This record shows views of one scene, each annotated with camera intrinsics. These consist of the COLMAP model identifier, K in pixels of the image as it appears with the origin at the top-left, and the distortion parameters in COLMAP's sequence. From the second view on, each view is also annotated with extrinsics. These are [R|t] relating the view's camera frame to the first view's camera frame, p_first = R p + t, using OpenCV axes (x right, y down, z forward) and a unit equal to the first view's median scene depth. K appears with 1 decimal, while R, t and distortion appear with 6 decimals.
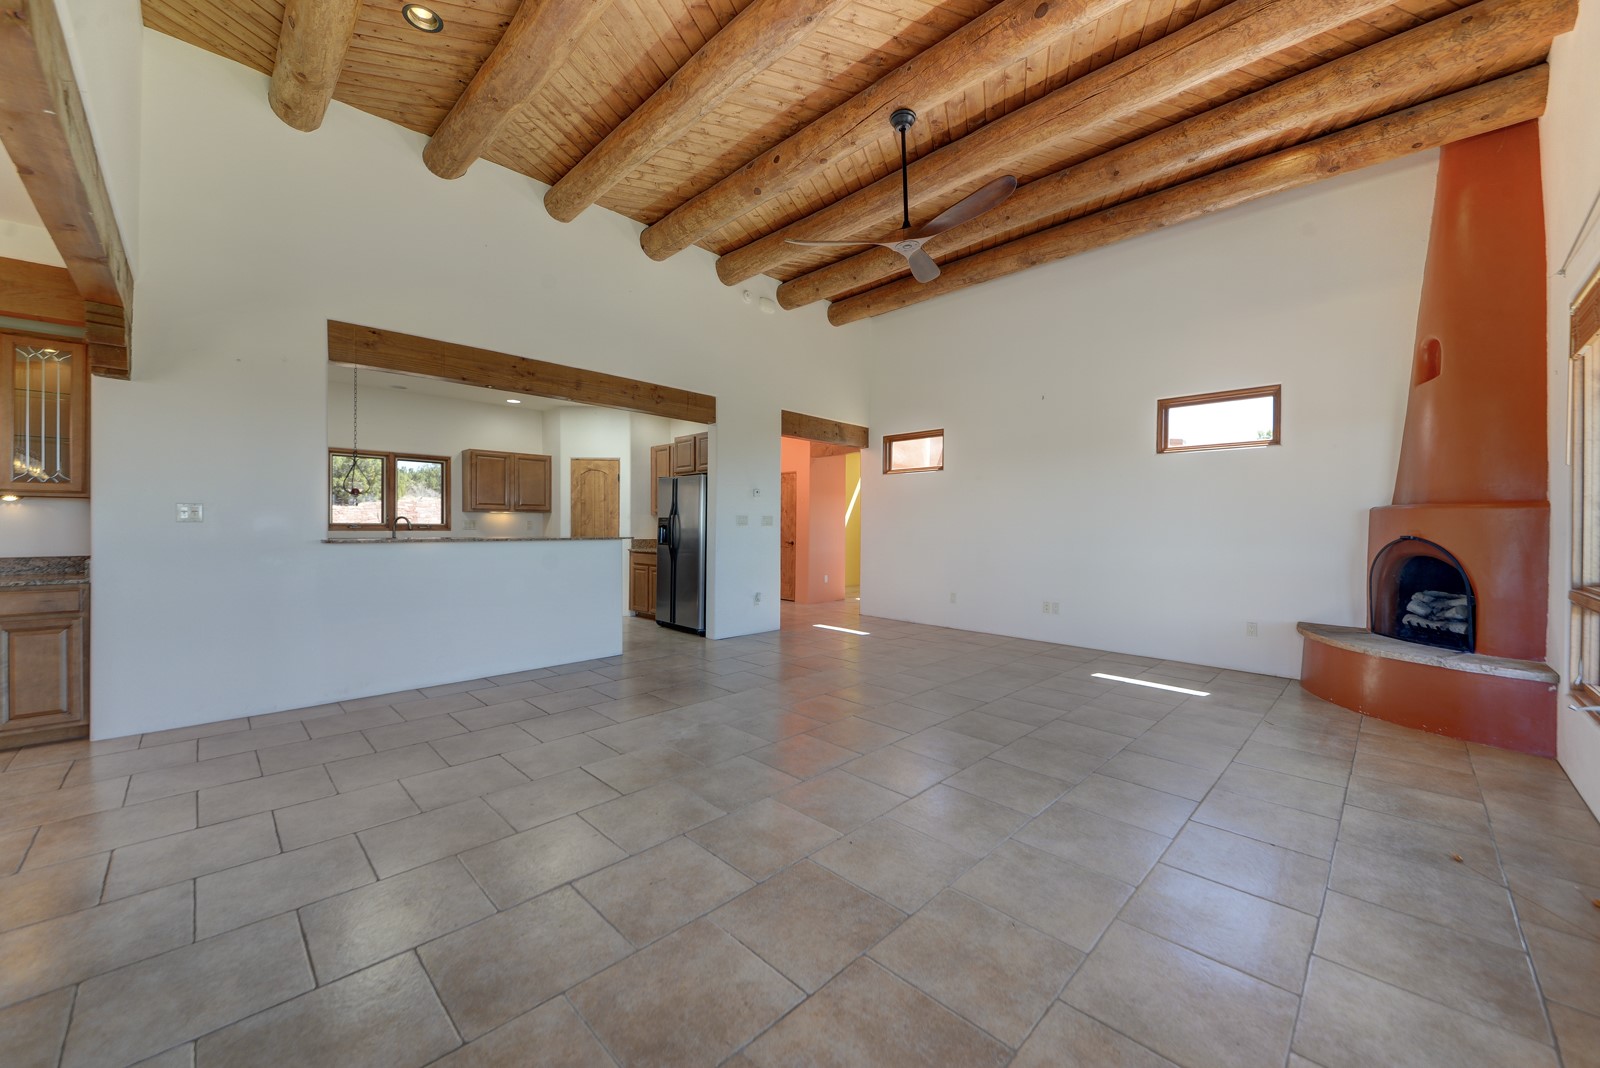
lens RADIAL K [[611.5, 0, 804.9], [0, 611.5, 525.4], [0, 0, 1]] dist [0.018061, -0.000706]
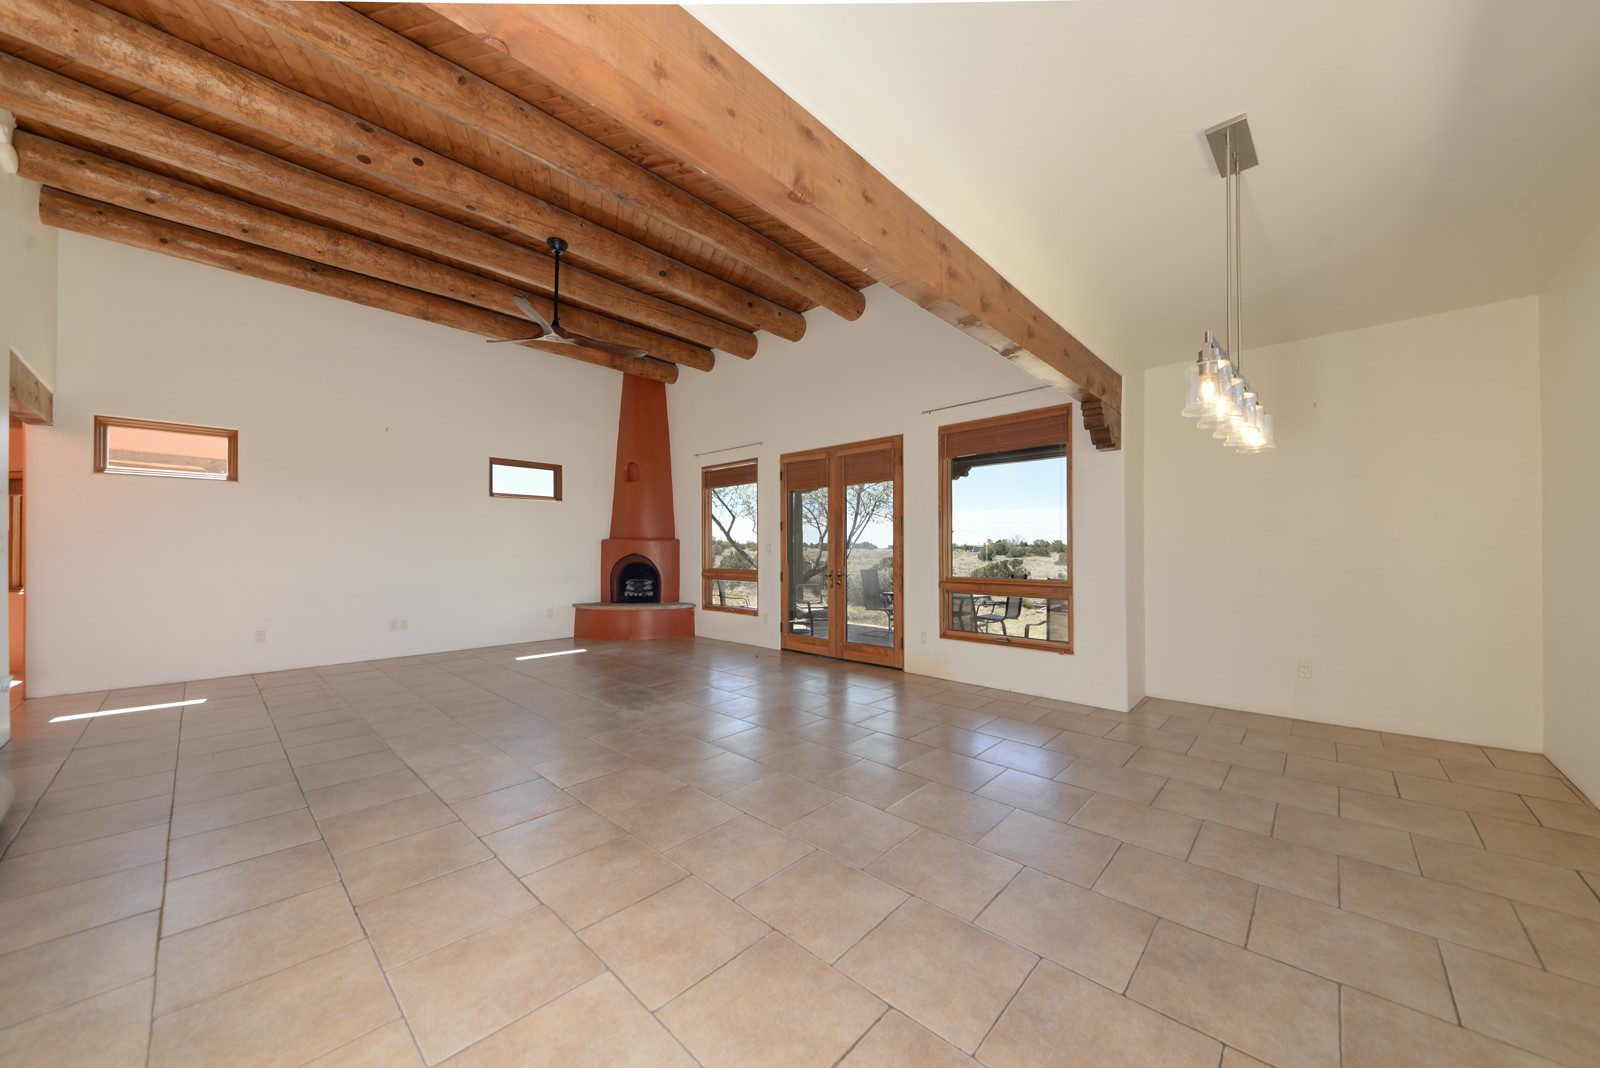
lens RADIAL K [[565.5, 0, 815.0], [0, 565.5, 549.0], [0, 0, 1]] dist [-0.005649, -0.000525]
pose [[-0.050359, -0.005059, 0.998718, -0.971732], [0.000603, 0.999987, 0.005096, -0.008353], [-0.998731, 0.000859, -0.050355, 0.465184]]
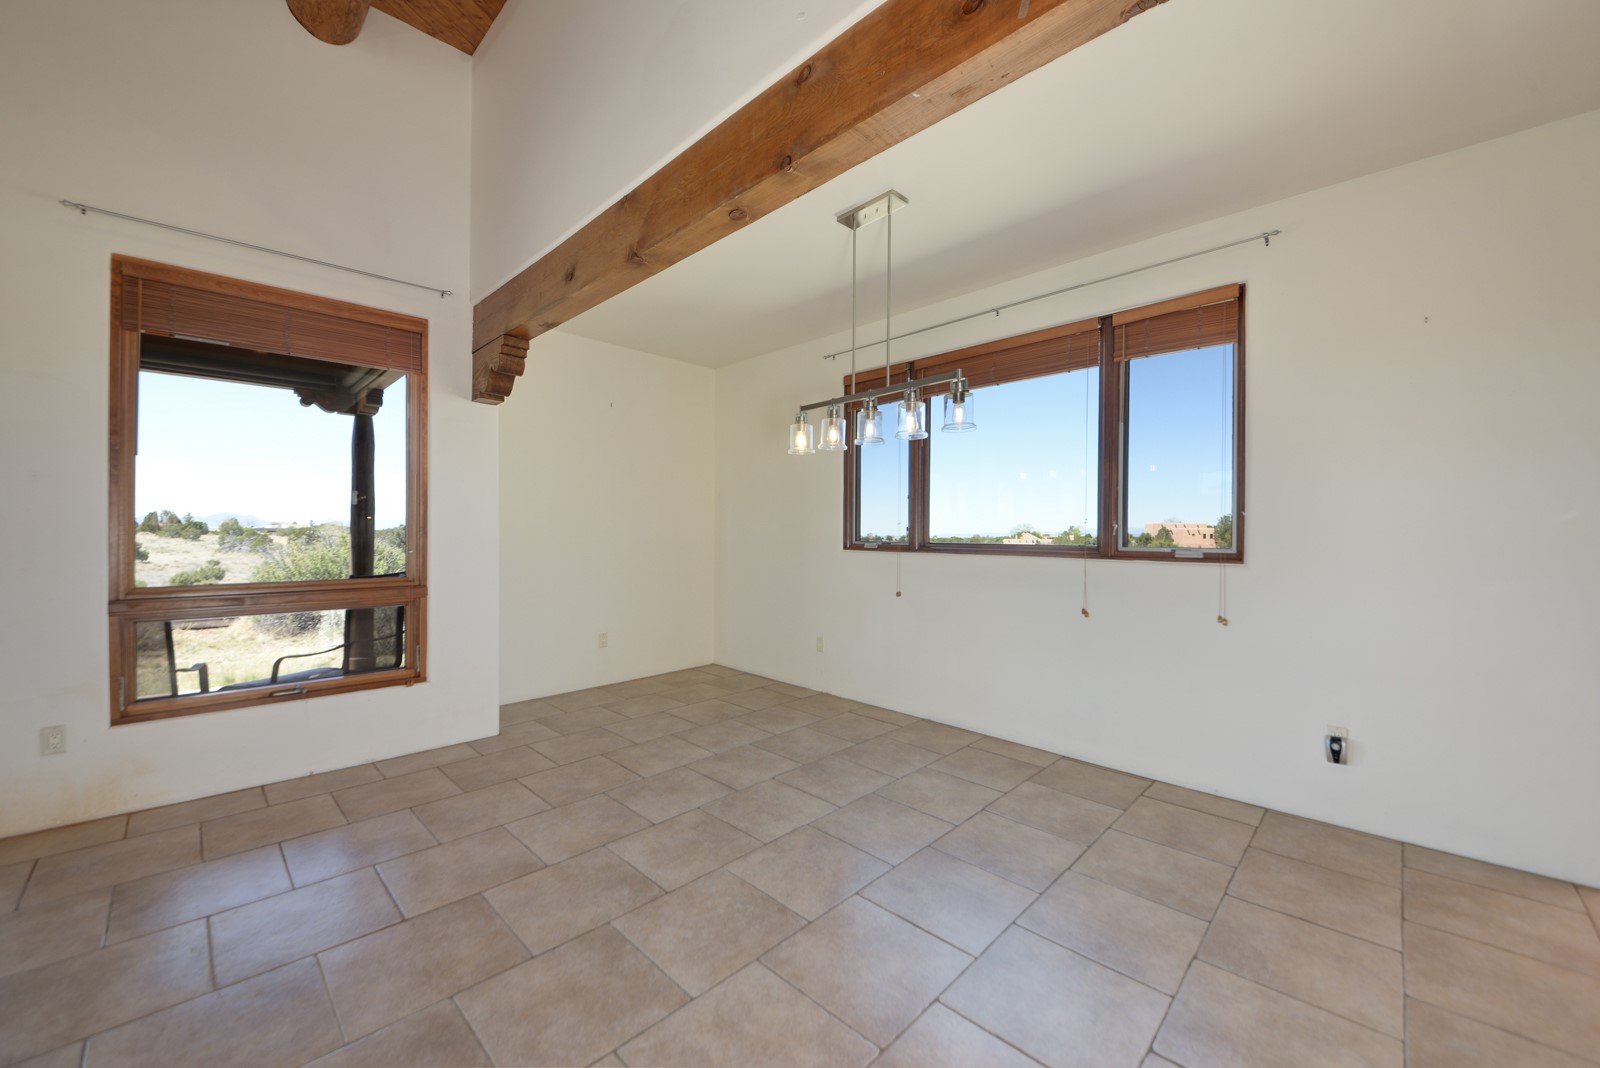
lens RADIAL K [[611.5, 0, 796.8], [0, 611.5, 530.3], [0, 0, 1]] dist [0.018061, -0.000706]
pose [[-0.999949, -0.008115, -0.006034, -0.404884], [-0.008101, 0.999964, -0.002416, -0.003768], [0.006054, -0.002367, -0.999979, 0.743826]]
